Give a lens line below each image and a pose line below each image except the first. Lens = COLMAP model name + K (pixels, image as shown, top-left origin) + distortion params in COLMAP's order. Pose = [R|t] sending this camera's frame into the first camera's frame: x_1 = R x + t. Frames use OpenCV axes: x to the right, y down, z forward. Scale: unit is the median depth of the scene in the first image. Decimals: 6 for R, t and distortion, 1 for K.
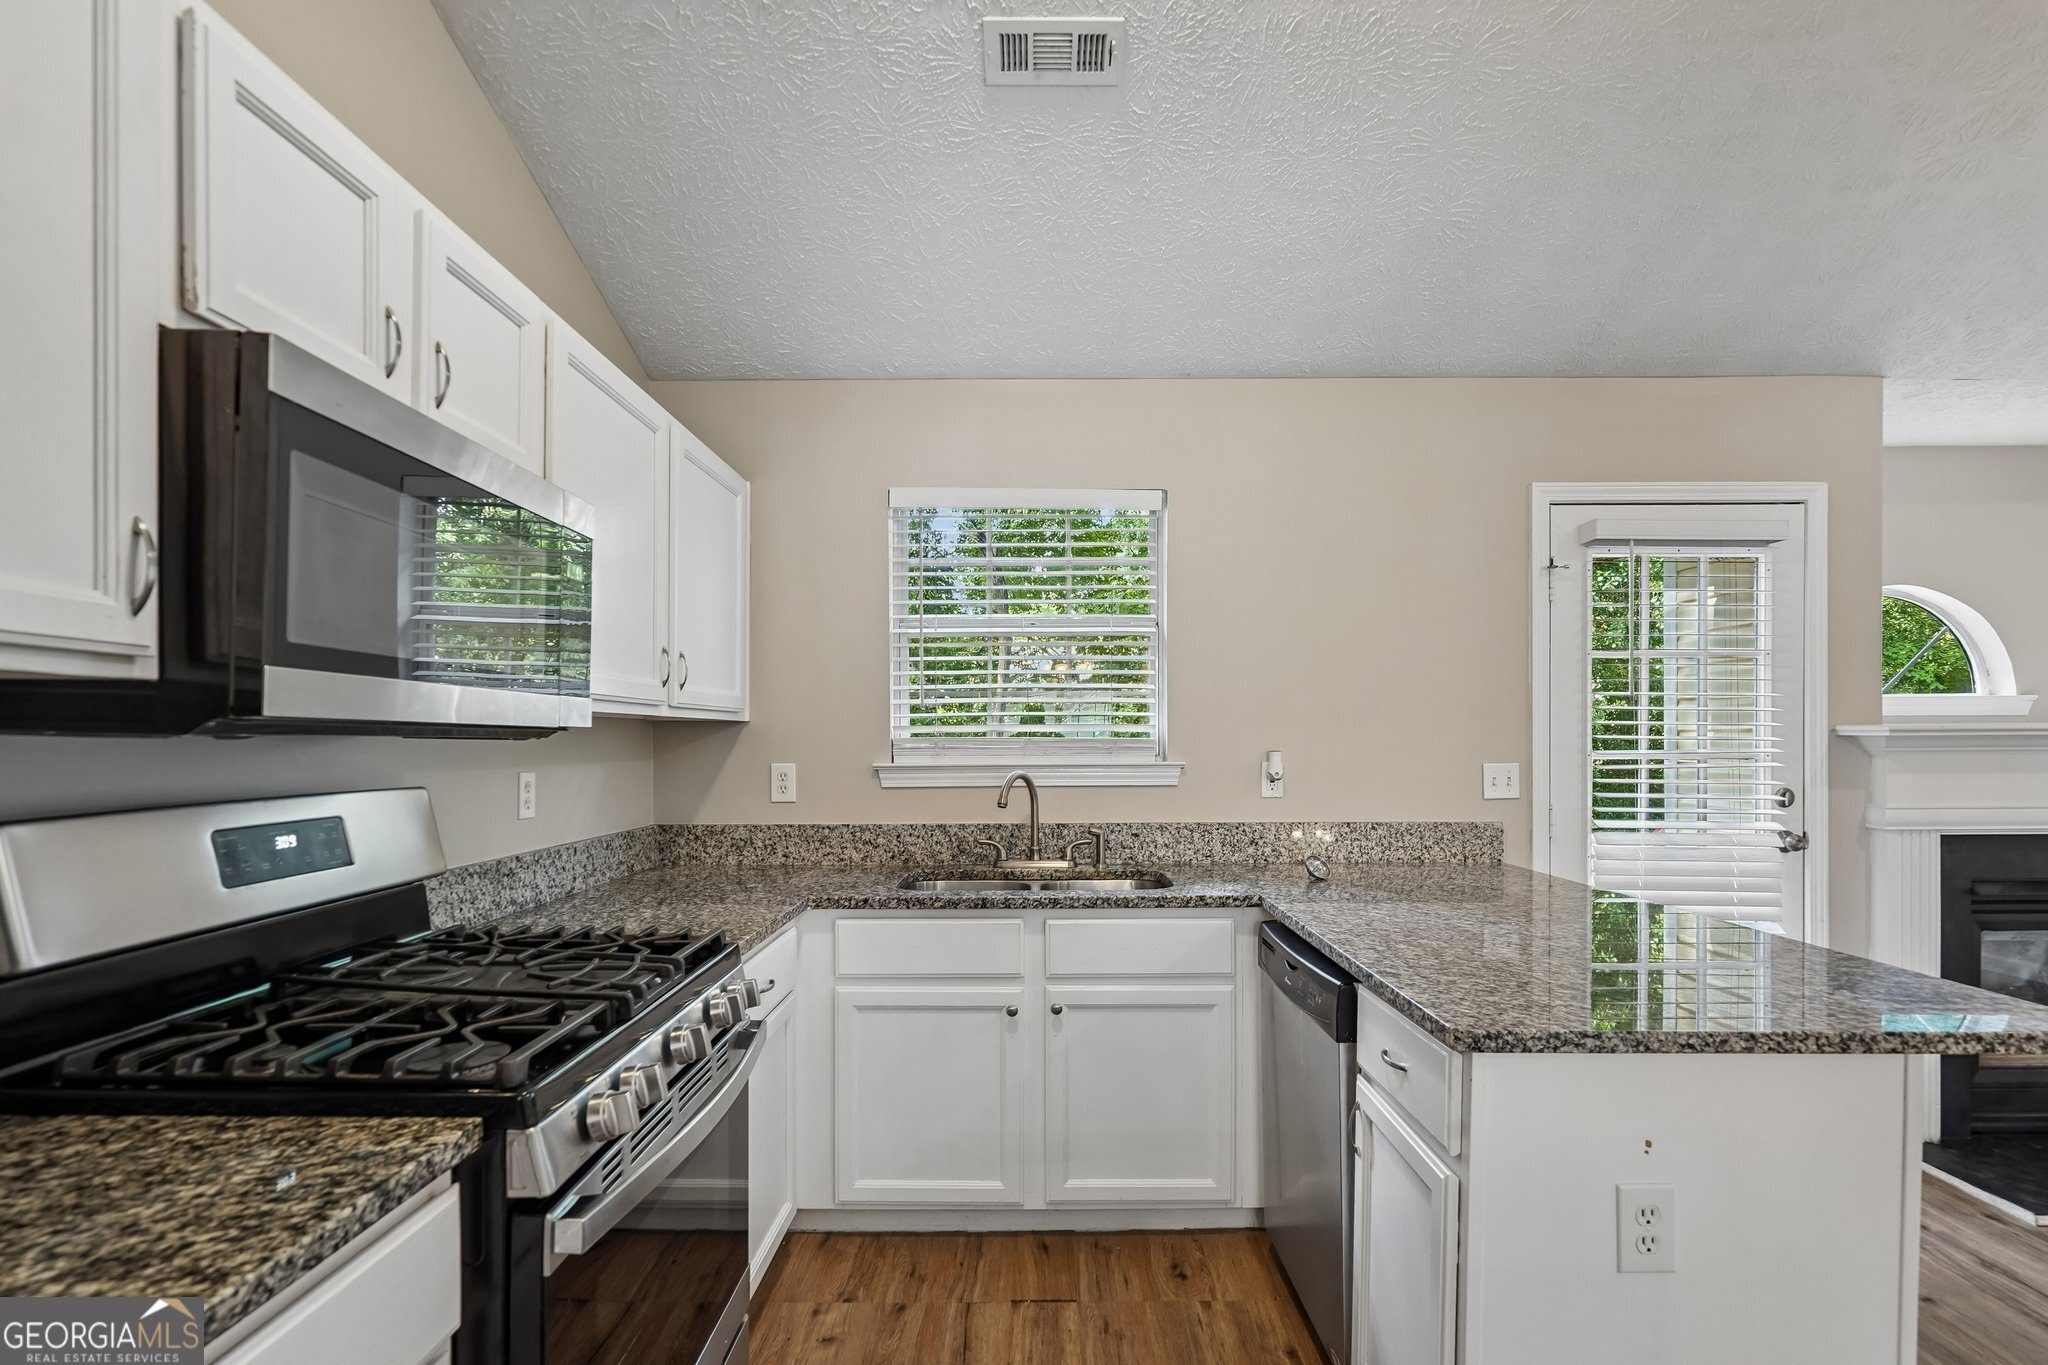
lens RADIAL K [[965.4, 0, 1031.0], [0, 965.4, 743.6], [0, 0, 1]] dist [-0.000242, 0.000116]
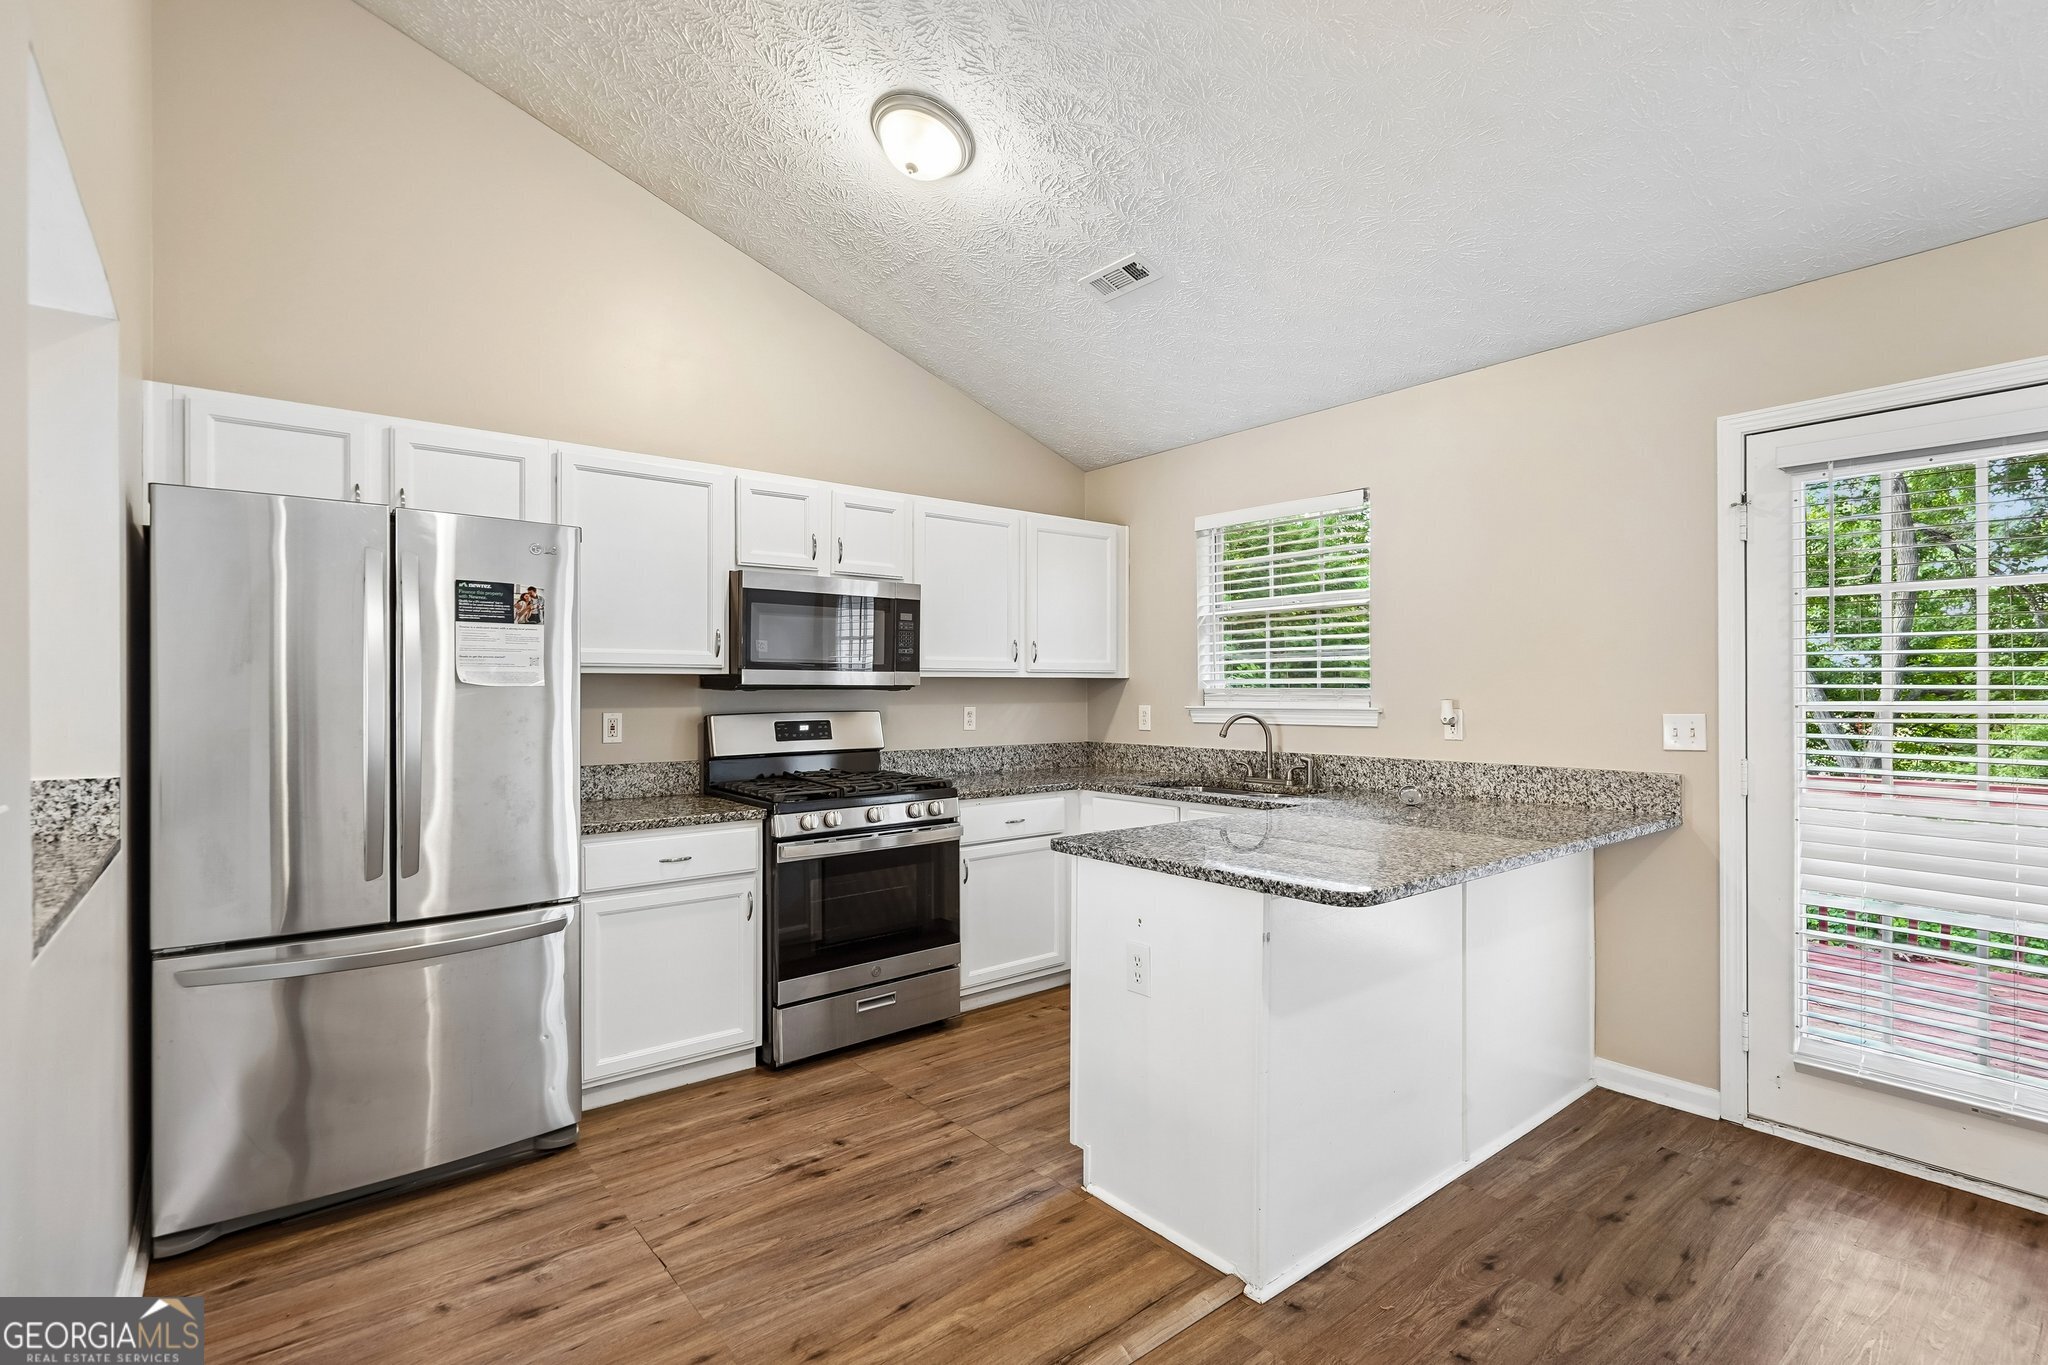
lens RADIAL K [[959.7, 0, 1031.4], [0, 959.7, 688.1], [0, 0, 1]] dist [0.000281, 0.000245]
pose [[0.636092, -0.001992, -0.771611, 0.820843], [-0.000471, 0.999995, -0.002971, -0.002358], [0.771613, 0.002253, 0.636088, -0.117850]]
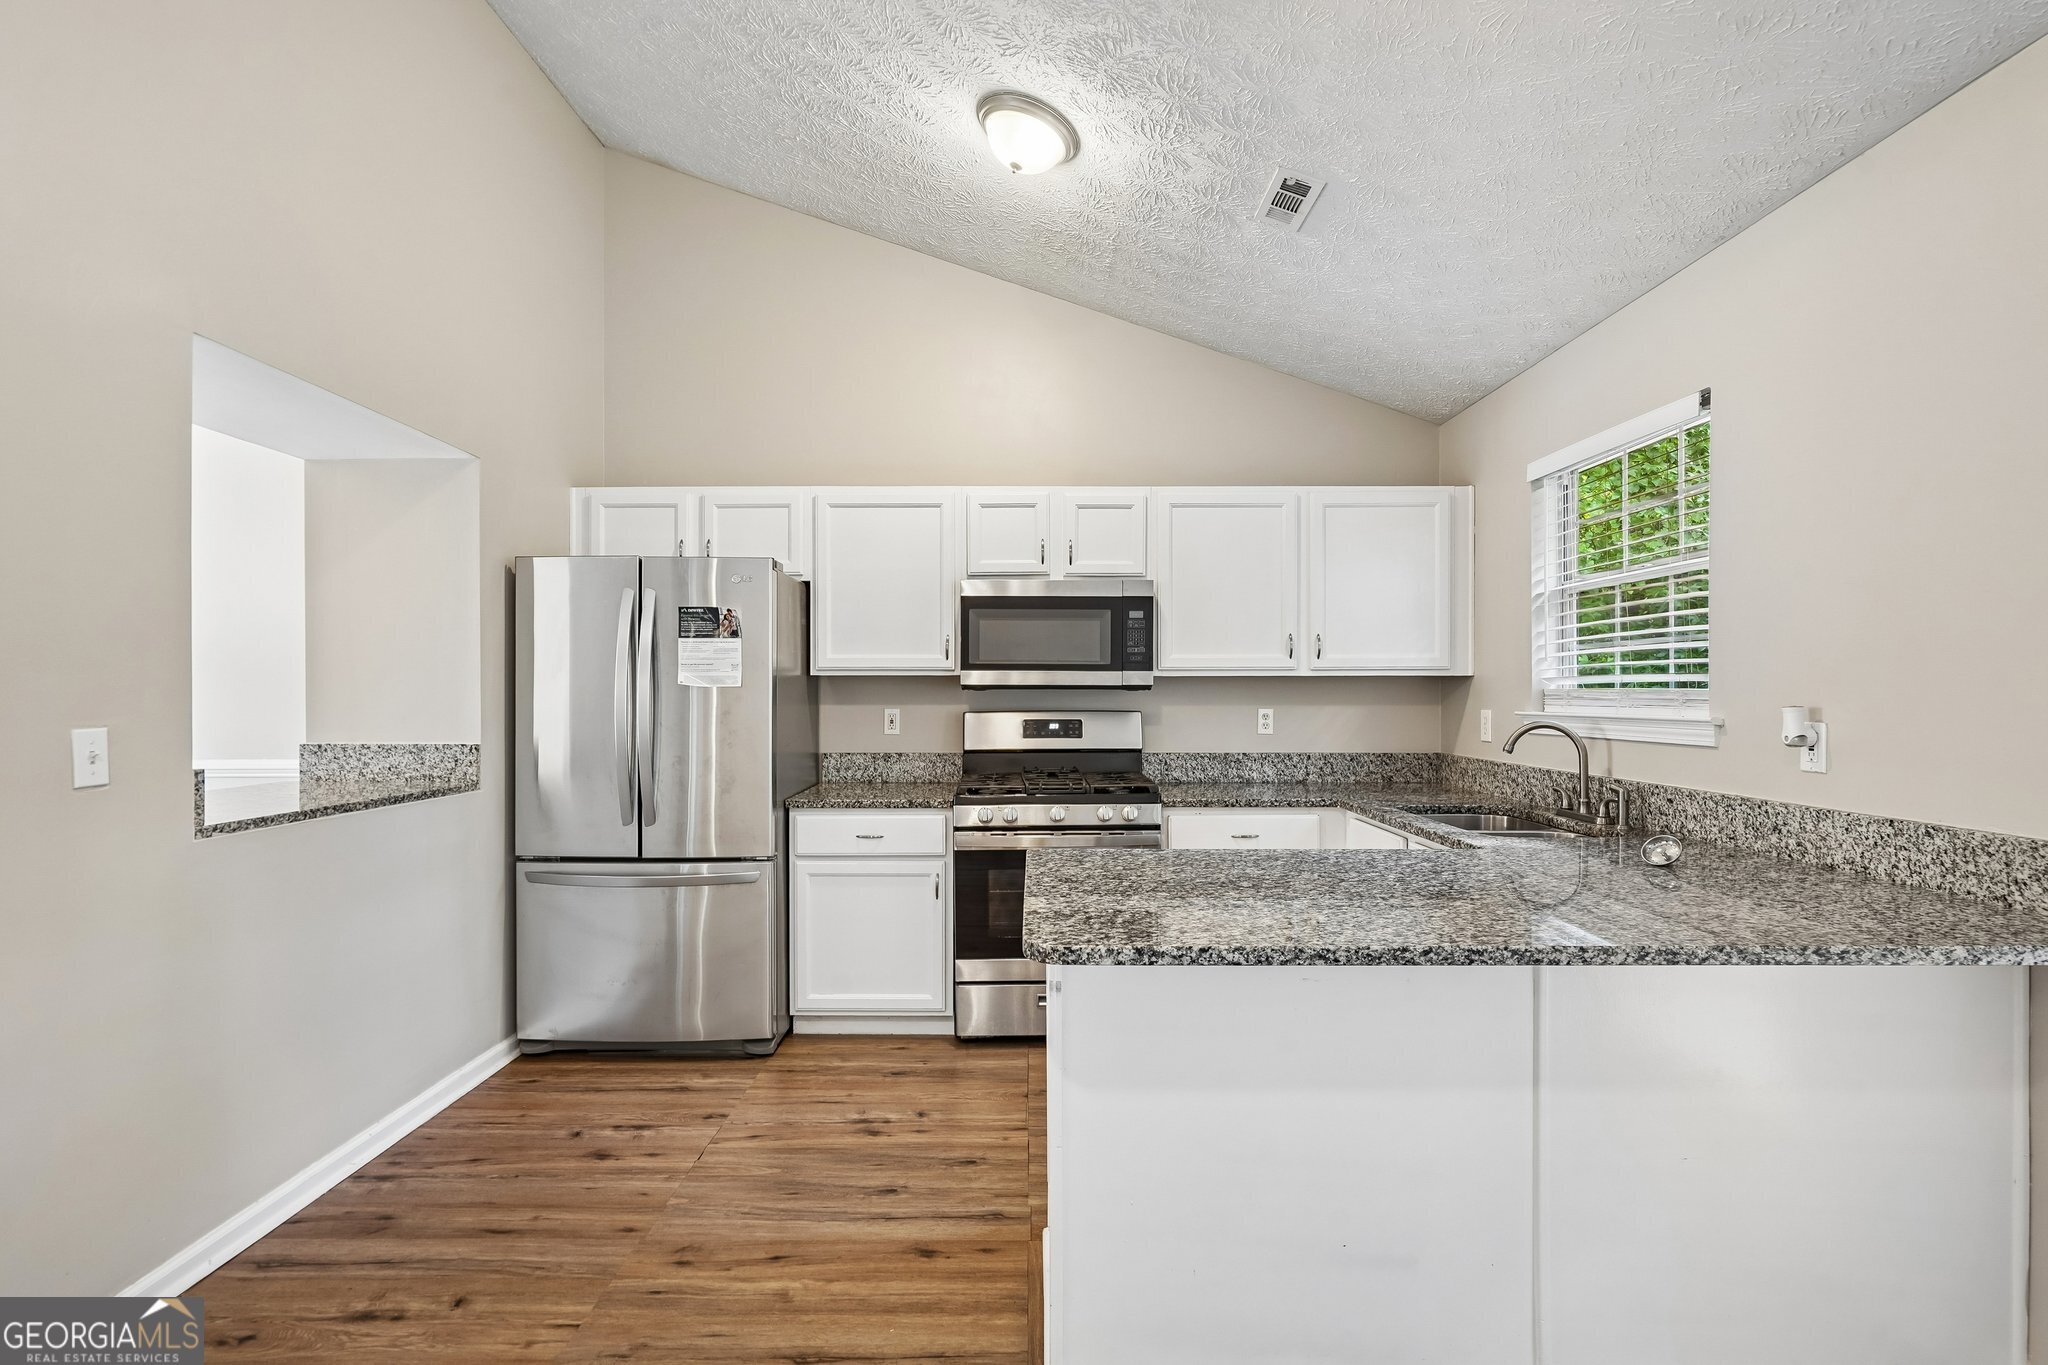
lens RADIAL K [[962.1, 0, 1026.2], [0, 962.1, 696.3], [0, 0, 1]] dist [-0.000925, 0.000787]
pose [[-0.000180, 0.007273, -0.999974, 0.970751], [-0.001886, 0.999972, 0.007274, -0.004195], [0.999998, 0.001887, -0.000166, 0.421585]]
